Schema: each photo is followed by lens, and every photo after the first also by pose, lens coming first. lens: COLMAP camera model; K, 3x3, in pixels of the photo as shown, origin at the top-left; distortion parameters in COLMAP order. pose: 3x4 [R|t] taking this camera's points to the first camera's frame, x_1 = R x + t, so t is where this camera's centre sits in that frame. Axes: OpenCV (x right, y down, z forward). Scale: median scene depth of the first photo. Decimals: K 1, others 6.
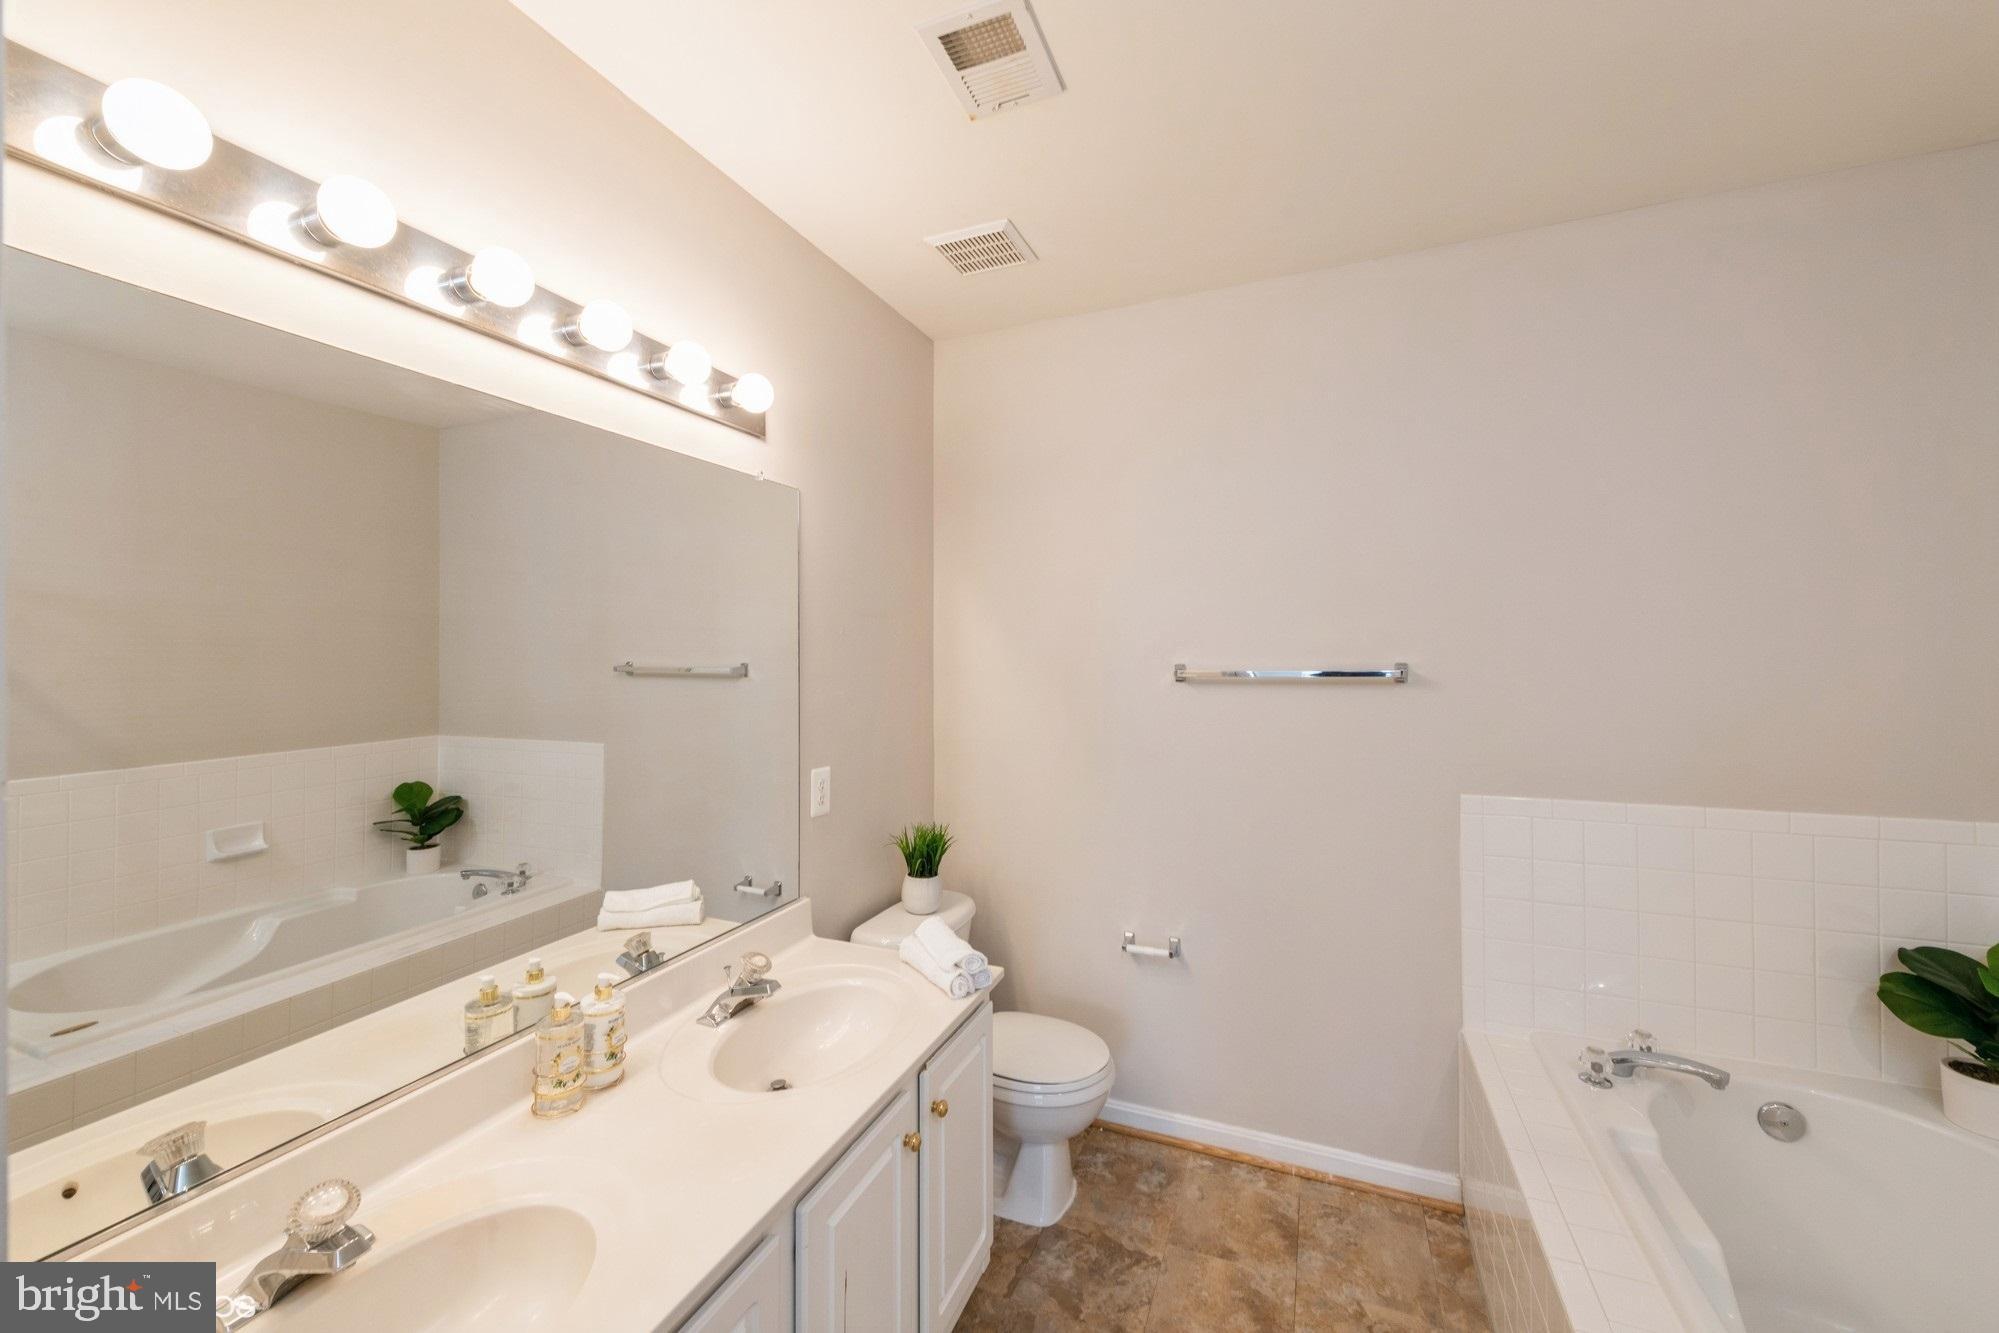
lens RADIAL K [[775.2, 0, 997.1], [0, 775.2, 650.4], [0, 0, 1]] dist [0.009453, -0.000164]
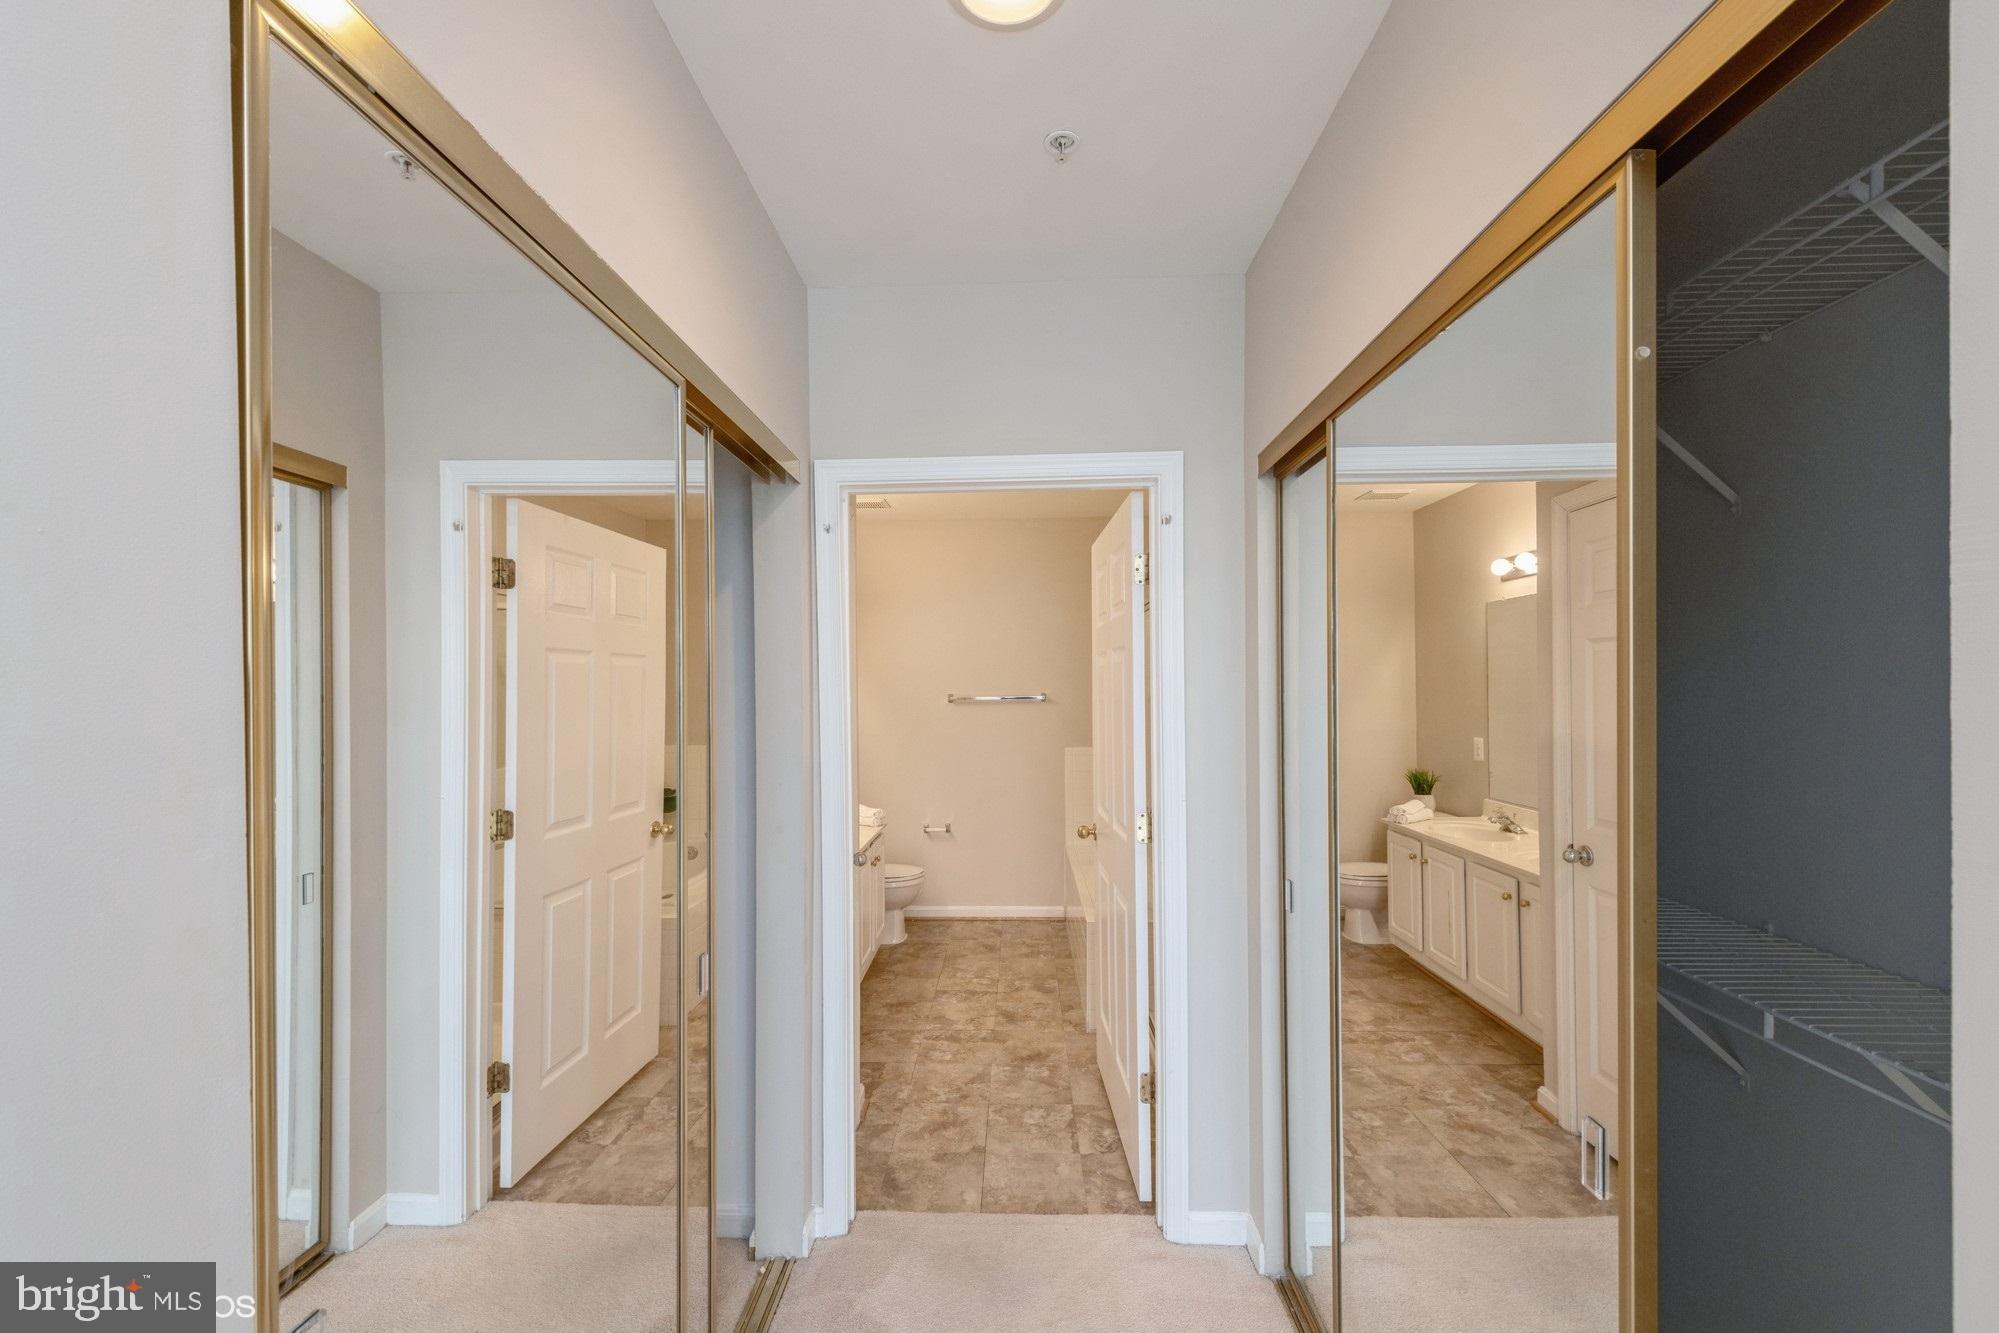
lens RADIAL K [[768.0, 0, 999.5], [0, 768.0, 666.5], [0, 0, 1]] dist [0.000362, -0.000015]
pose [[0.932760, 0.010211, 0.360353, -0.529164], [-0.000639, 0.999644, -0.026671, -0.001838], [-0.360497, 0.024647, 0.932435, -1.344674]]
